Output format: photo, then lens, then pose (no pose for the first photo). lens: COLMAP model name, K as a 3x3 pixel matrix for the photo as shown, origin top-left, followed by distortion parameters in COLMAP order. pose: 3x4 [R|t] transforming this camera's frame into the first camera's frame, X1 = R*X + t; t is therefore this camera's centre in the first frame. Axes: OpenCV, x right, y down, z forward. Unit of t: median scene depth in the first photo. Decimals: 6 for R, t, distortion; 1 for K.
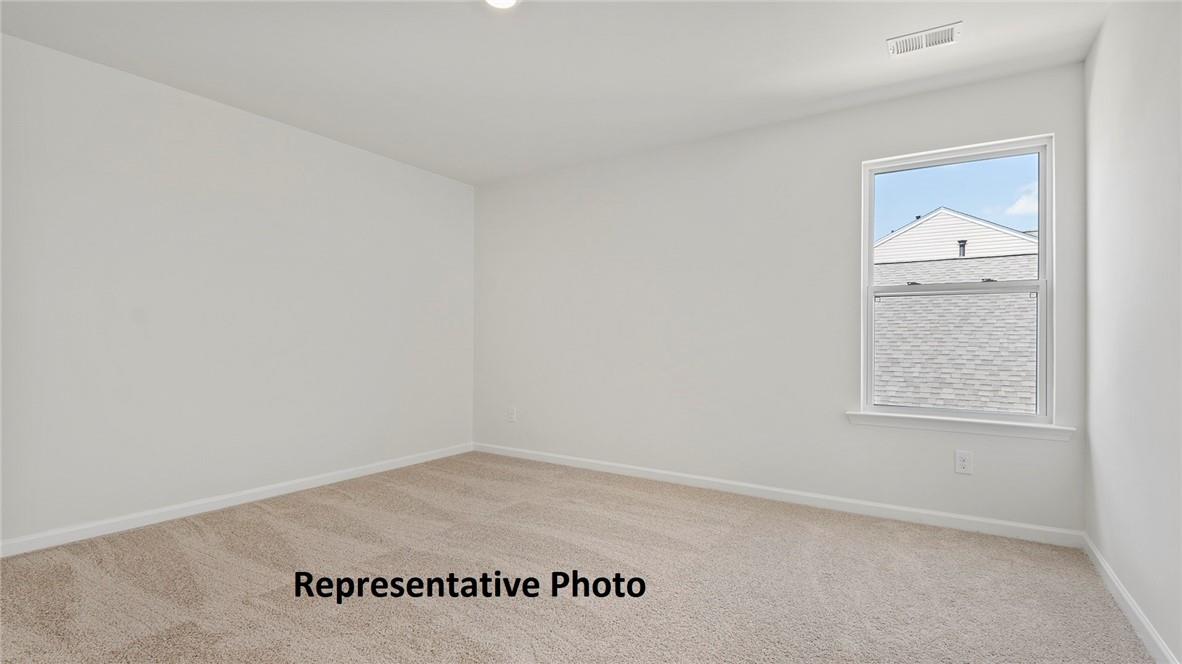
lens RADIAL K [[566.0, 0, 583.7], [0, 566.0, 327.6], [0, 0, 1]] dist [0.002464, -0.011555]
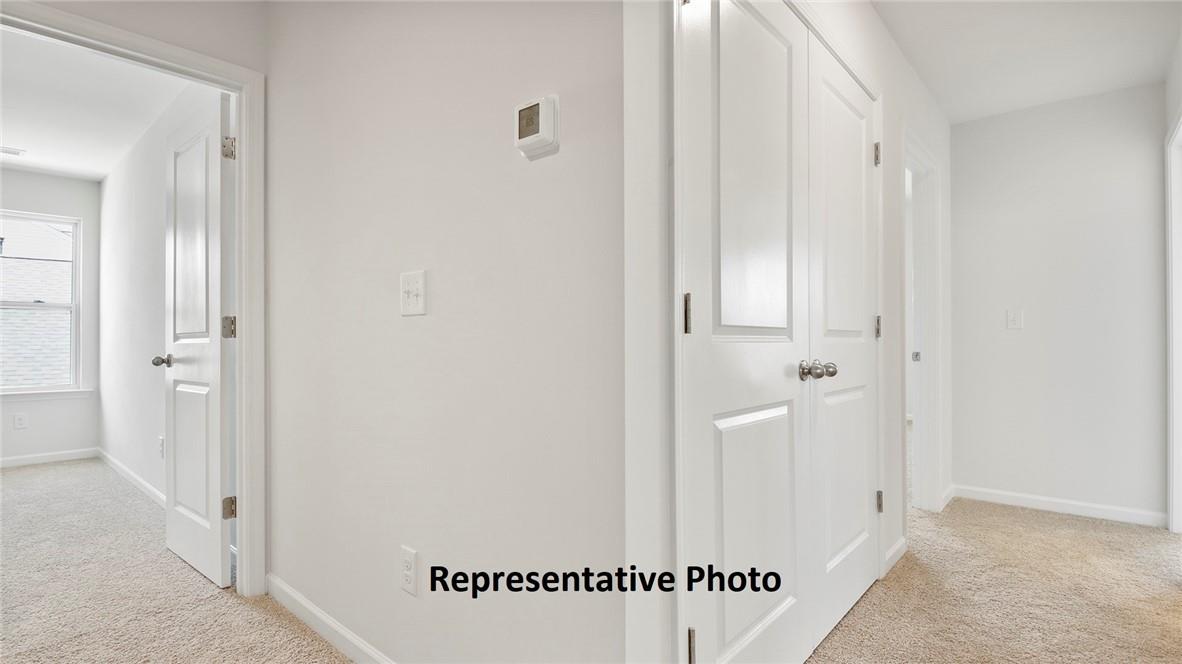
lens RADIAL K [[566.0, 0, 587.9], [0, 566.0, 337.0], [0, 0, 1]] dist [0.002464, -0.011555]
pose [[0.159245, -0.011666, 0.987170, -0.237125], [-0.010796, 0.999850, 0.013557, -0.010991], [-0.987180, -0.012816, 0.159095, -0.309253]]
